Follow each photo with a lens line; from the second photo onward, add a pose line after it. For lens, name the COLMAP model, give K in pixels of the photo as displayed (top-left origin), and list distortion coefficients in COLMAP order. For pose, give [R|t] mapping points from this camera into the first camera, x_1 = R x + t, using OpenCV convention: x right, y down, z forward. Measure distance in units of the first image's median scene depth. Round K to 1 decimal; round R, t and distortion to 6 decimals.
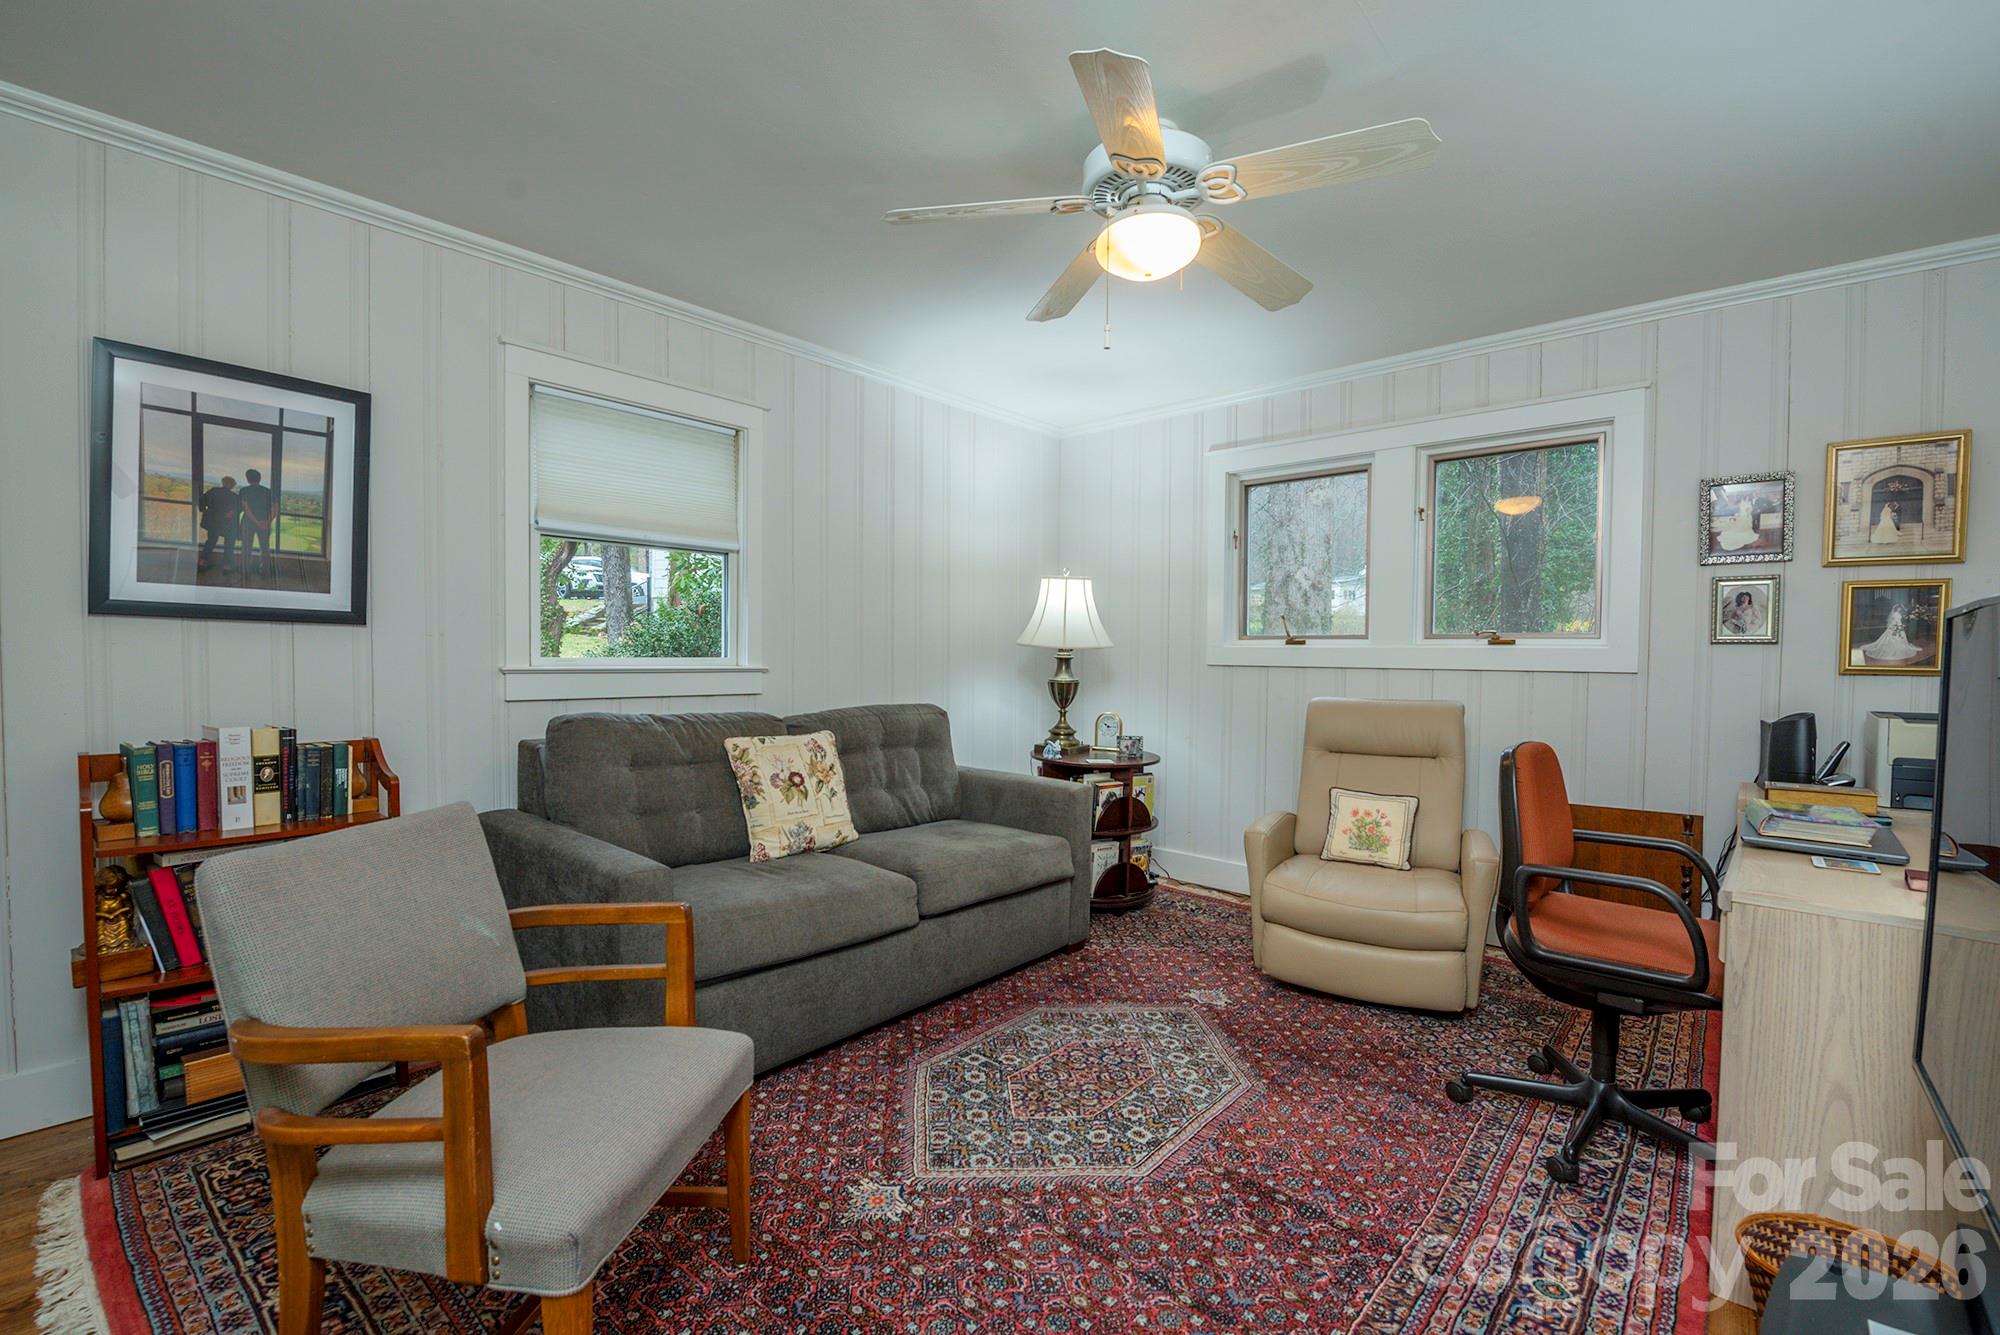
lens RADIAL K [[893.2, 0, 994.1], [0, 893.2, 673.6], [0, 0, 1]] dist [-0.010645, -0.001775]
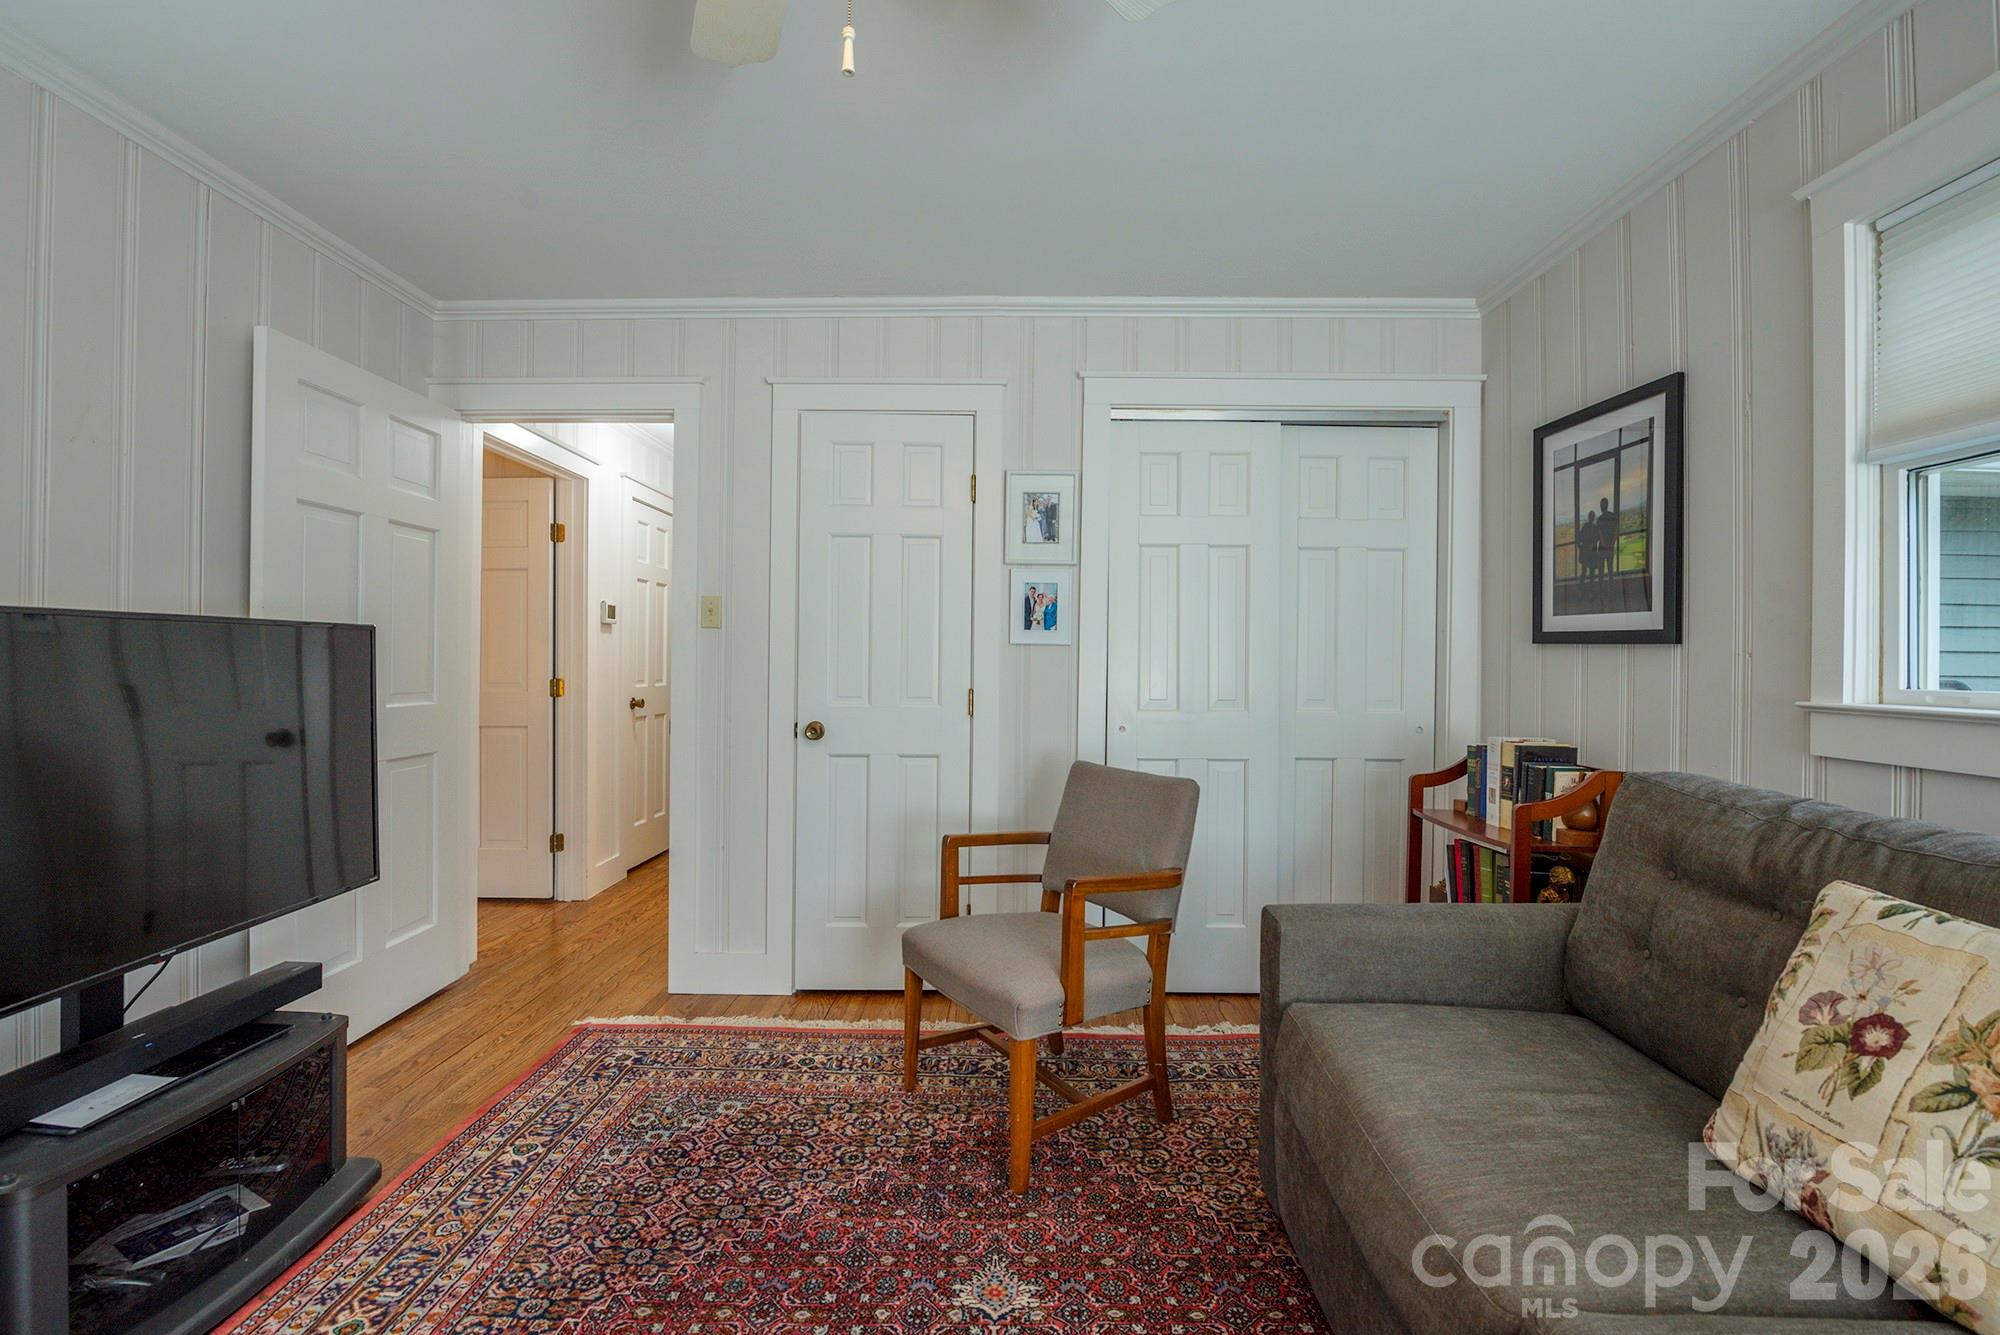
lens RADIAL K [[830.7, 0, 990.6], [0, 830.7, 657.7], [0, 0, 1]] dist [-0.010781, -0.002812]
pose [[-0.759520, -0.017437, -0.650250, 0.335565], [-0.030729, 0.999486, 0.009090, -0.031956], [0.649757, 0.026885, -0.759666, 1.303273]]
